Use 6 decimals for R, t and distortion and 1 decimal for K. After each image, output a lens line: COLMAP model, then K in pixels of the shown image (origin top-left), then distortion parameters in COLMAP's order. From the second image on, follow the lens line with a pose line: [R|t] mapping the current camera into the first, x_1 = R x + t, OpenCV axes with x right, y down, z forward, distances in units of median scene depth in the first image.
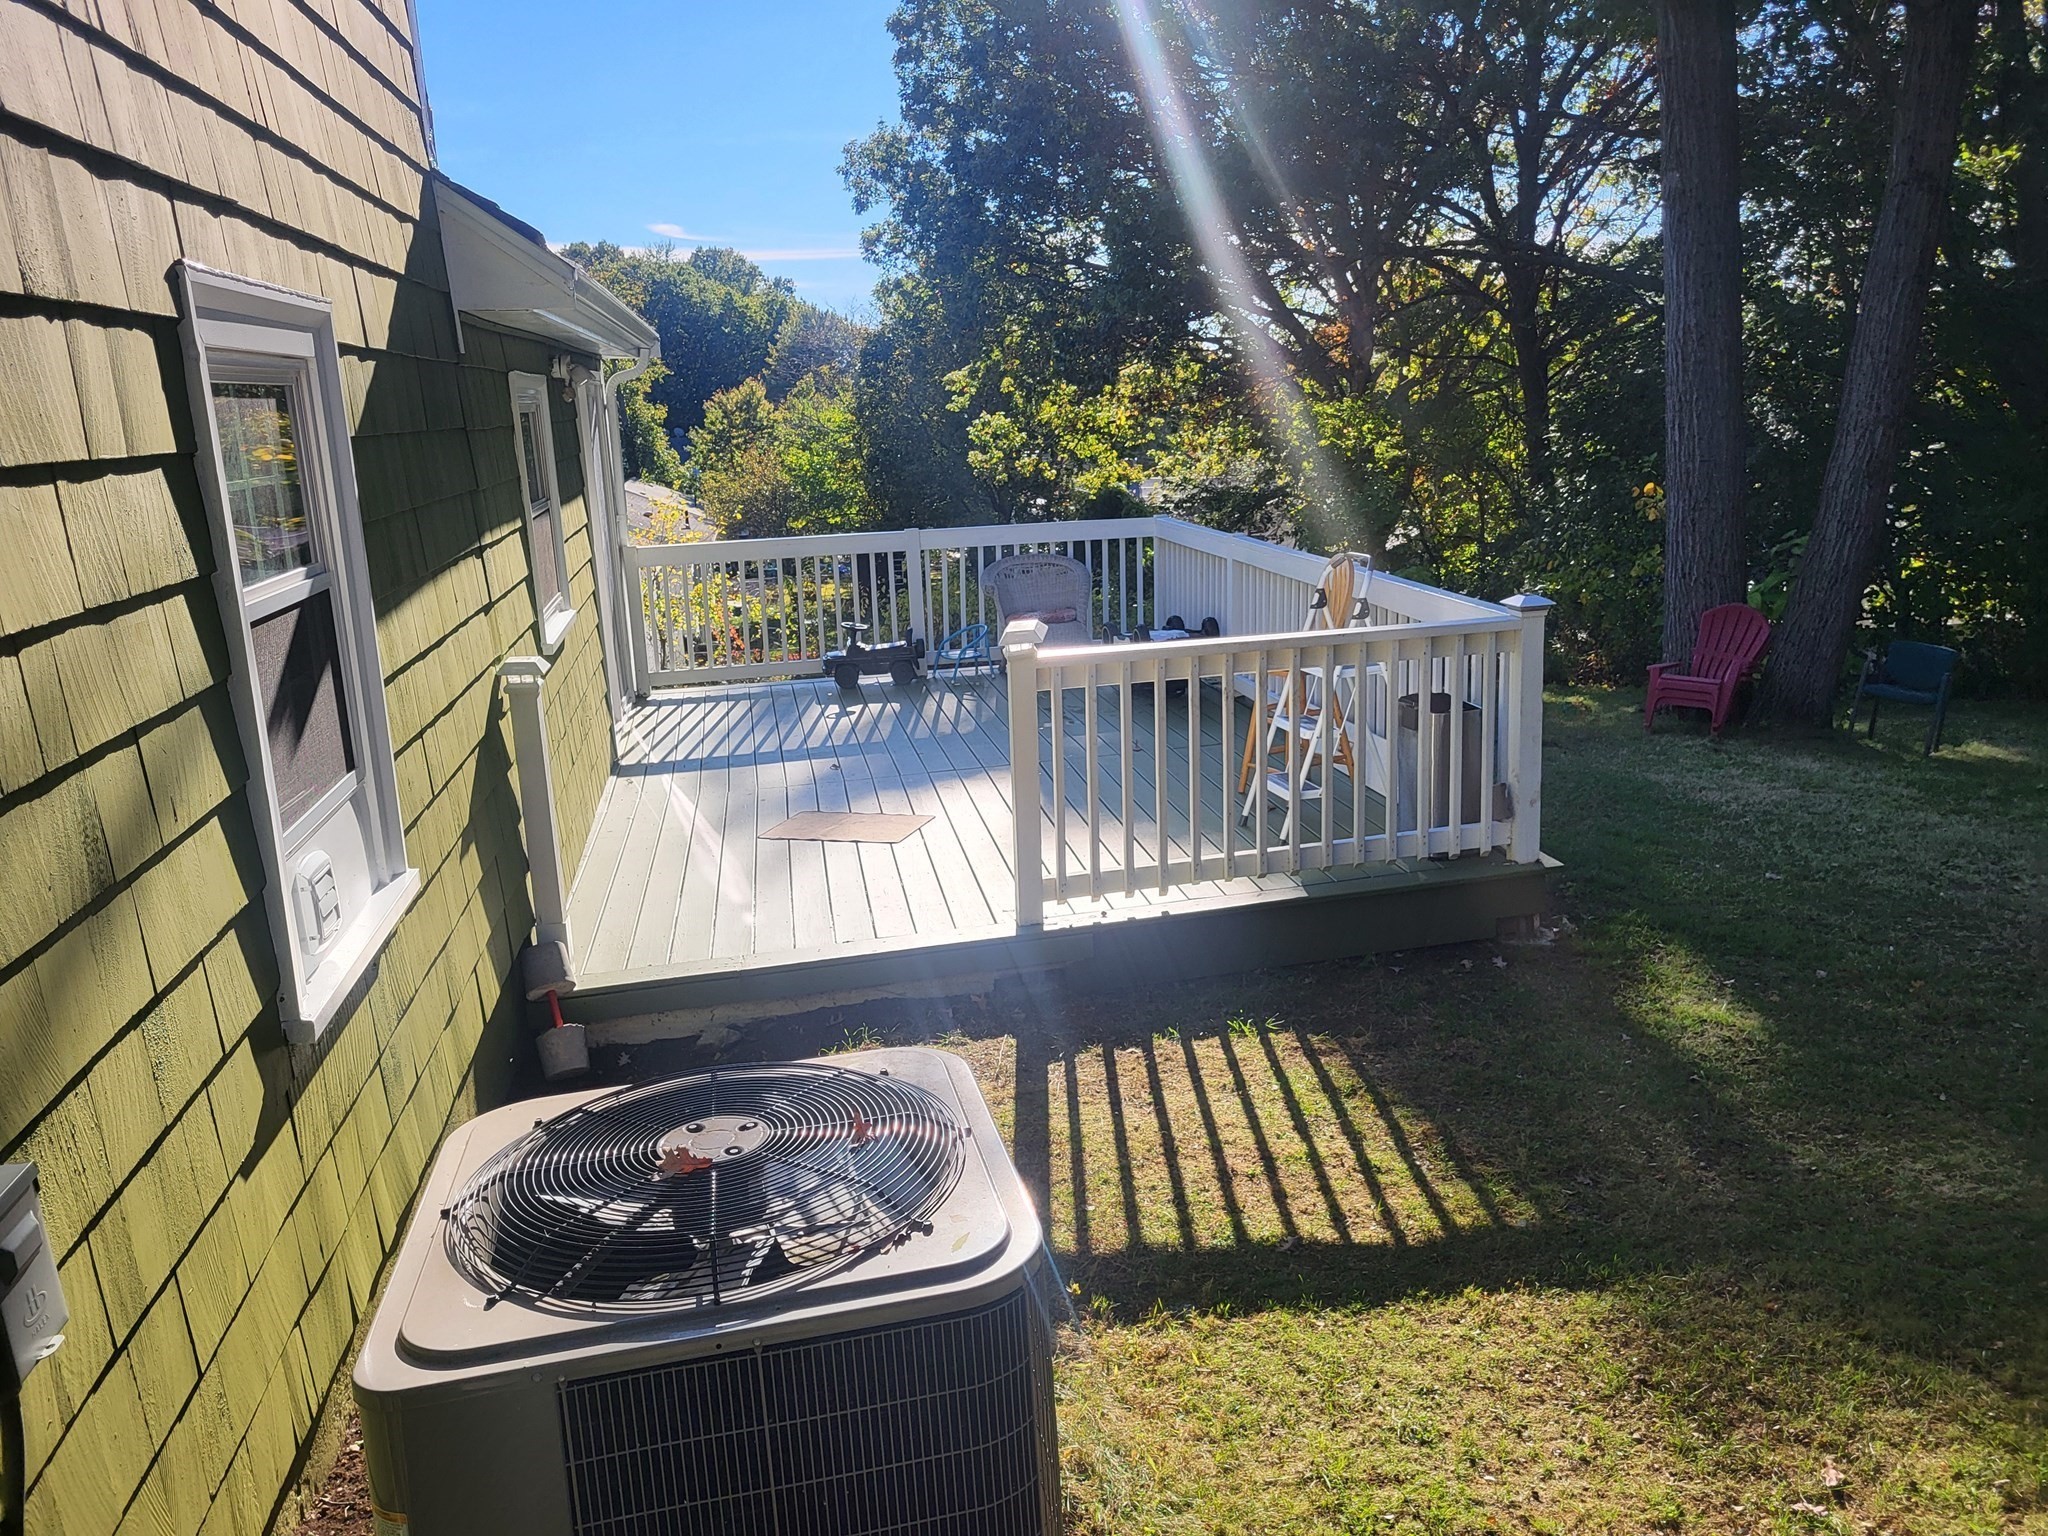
lens RADIAL K [[1553.3, 0, 1017.2], [0, 1553.3, 766.6], [0, 0, 1]] dist [0.042603, -0.032909]
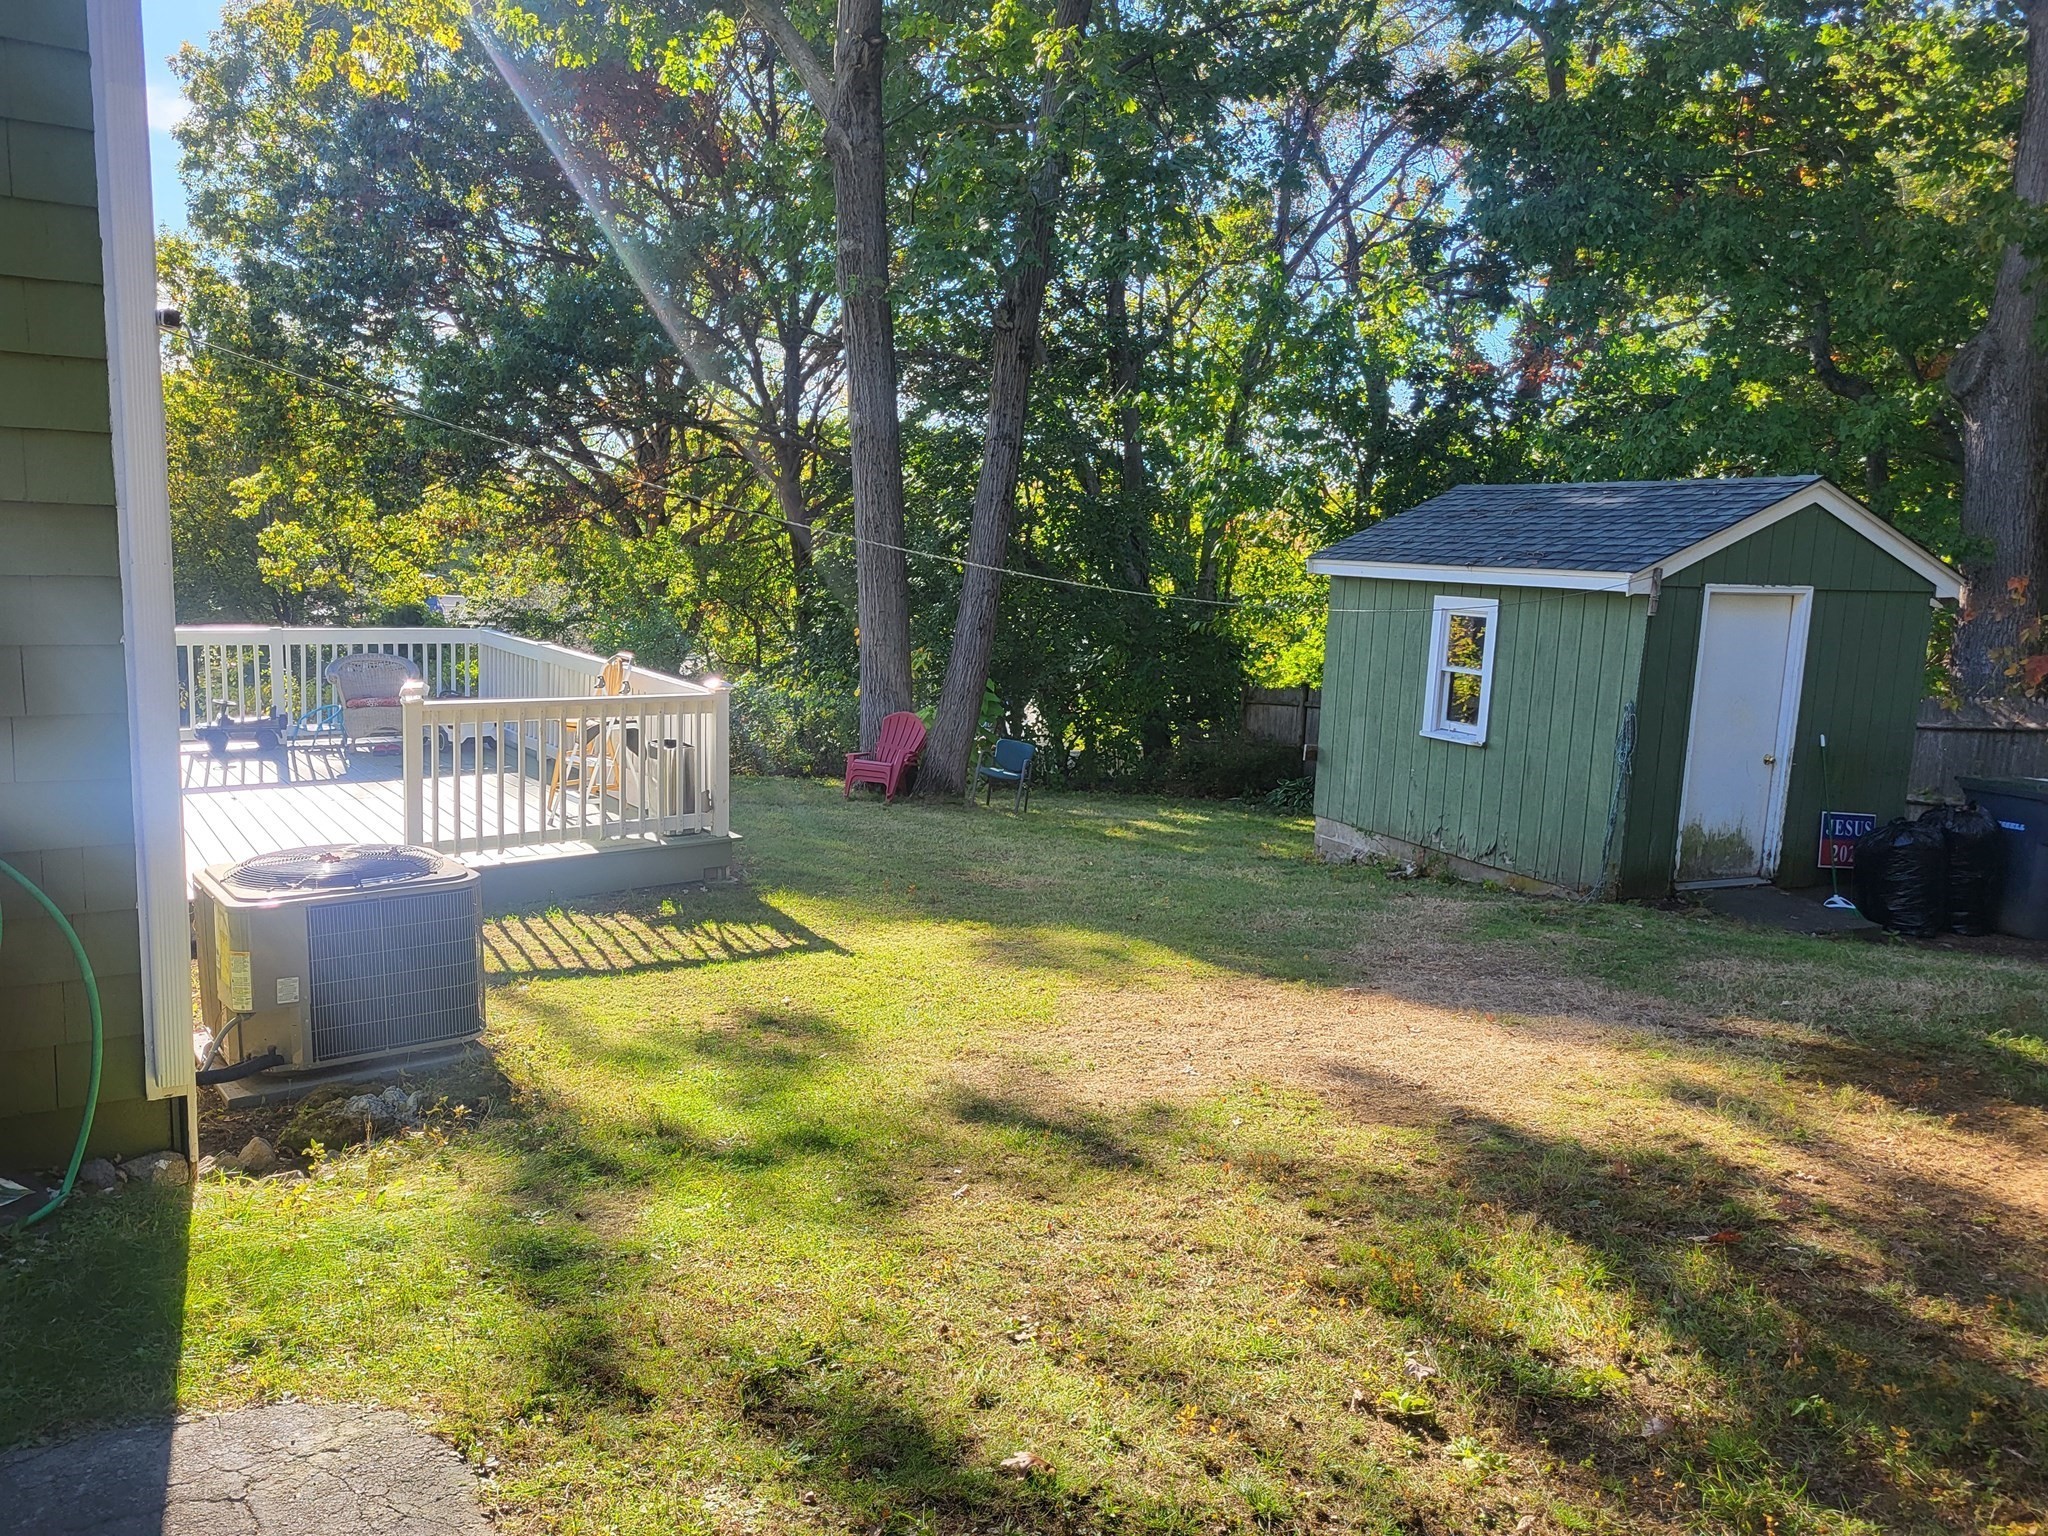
lens RADIAL K [[1553.3, 0, 1011.0], [0, 1553.3, 773.1], [0, 0, 1]] dist [0.042603, -0.032909]
pose [[0.907038, 0.011994, 0.420878, -0.015639], [0.020681, 0.997119, -0.072984, 0.018134], [-0.420541, 0.074903, 0.904176, -0.101229]]
